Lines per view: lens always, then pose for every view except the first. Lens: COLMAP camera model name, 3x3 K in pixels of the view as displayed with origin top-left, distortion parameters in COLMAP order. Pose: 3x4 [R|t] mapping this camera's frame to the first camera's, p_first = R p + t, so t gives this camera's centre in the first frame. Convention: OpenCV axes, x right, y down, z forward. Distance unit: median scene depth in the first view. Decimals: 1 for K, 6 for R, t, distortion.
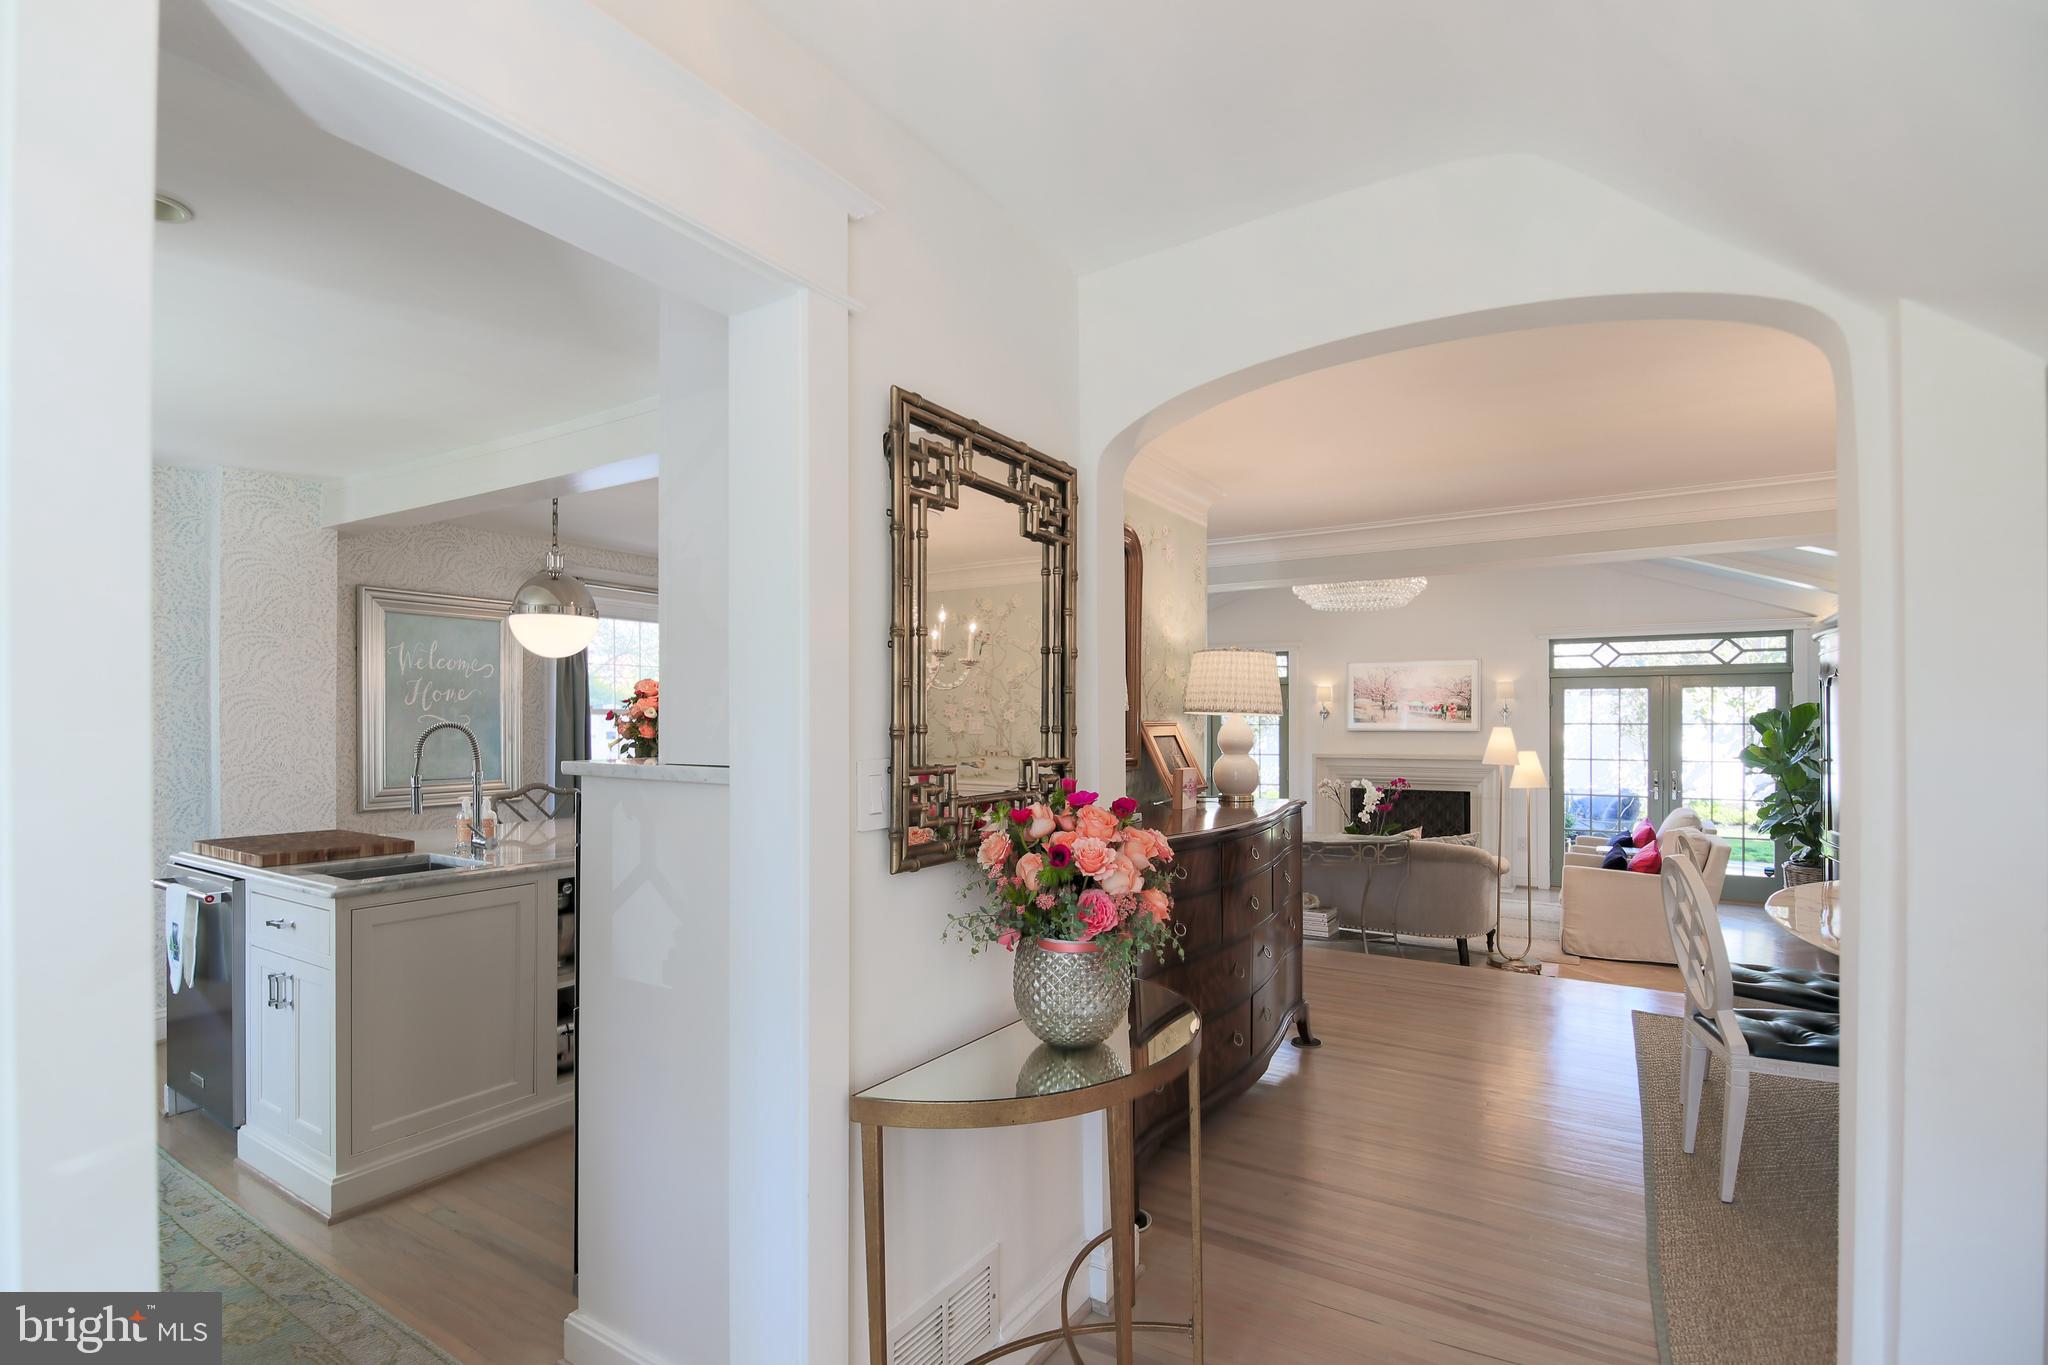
lens RADIAL K [[941.9, 0, 1011.3], [0, 941.9, 721.7], [0, 0, 1]] dist [-0.002365, -0.003248]
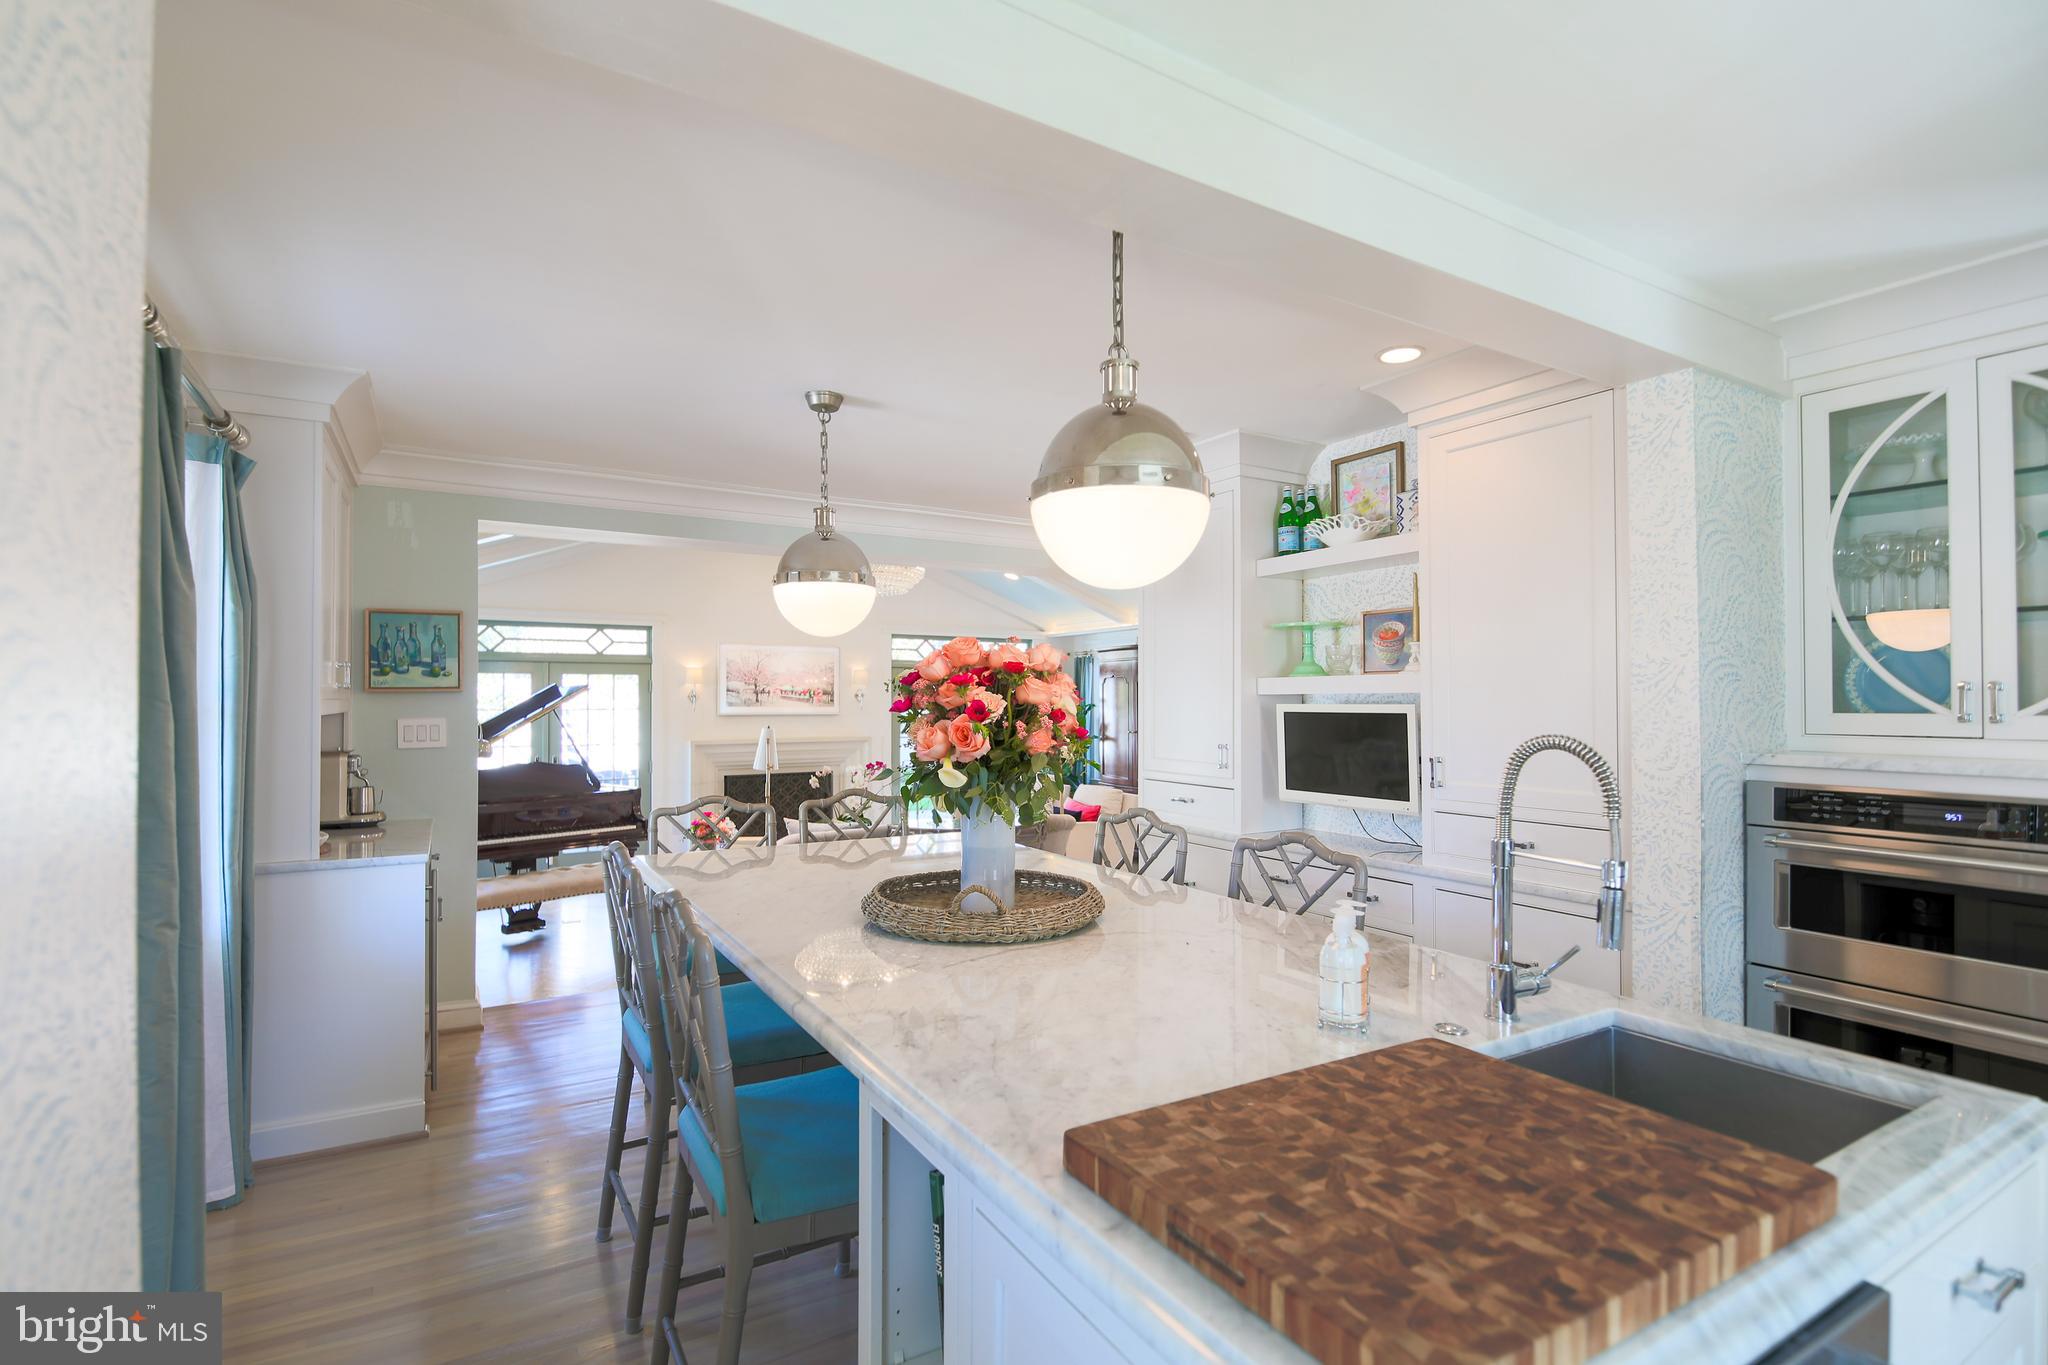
lens RADIAL K [[941.9, 0, 1005.4], [0, 941.9, 687.0], [0, 0, 1]] dist [-0.002365, -0.003248]
pose [[0.468901, 0.013665, 0.883145, -0.755438], [-0.000623, 0.999885, -0.015140, -0.010777], [-0.883251, 0.006549, 0.468855, 0.684517]]
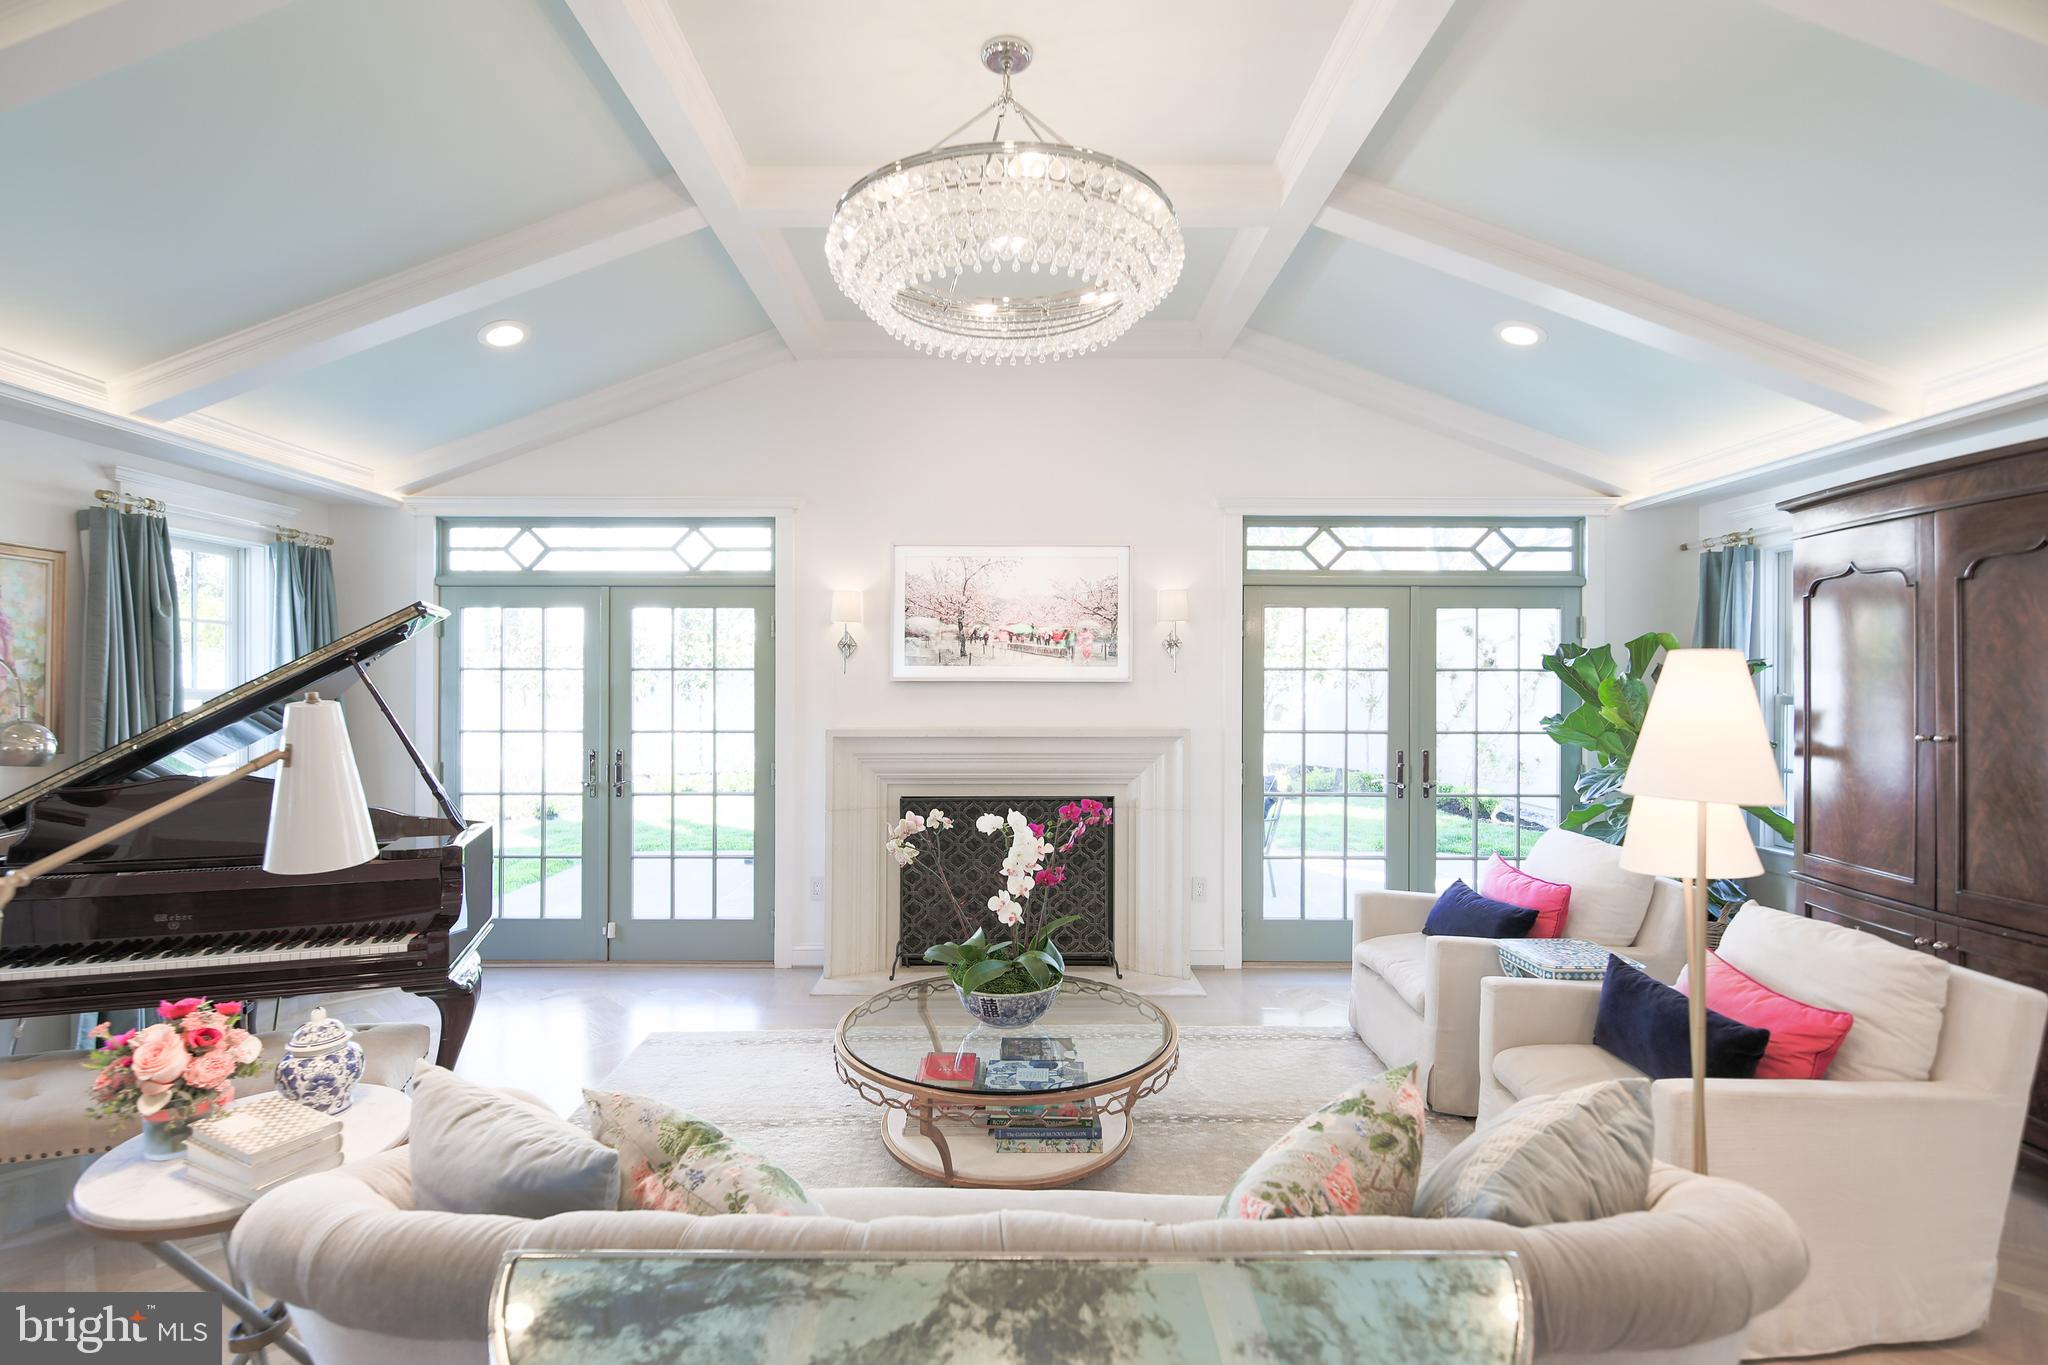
lens RADIAL K [[941.9, 0, 1003.3], [0, 941.9, 677.6], [0, 0, 1]] dist [-0.002365, -0.003248]
pose [[0.841627, 0.001758, 0.540056, 0.307397], [-0.002811, 0.999995, 0.001126, 0.015362], [-0.540052, -0.002466, 0.841628, 1.225781]]
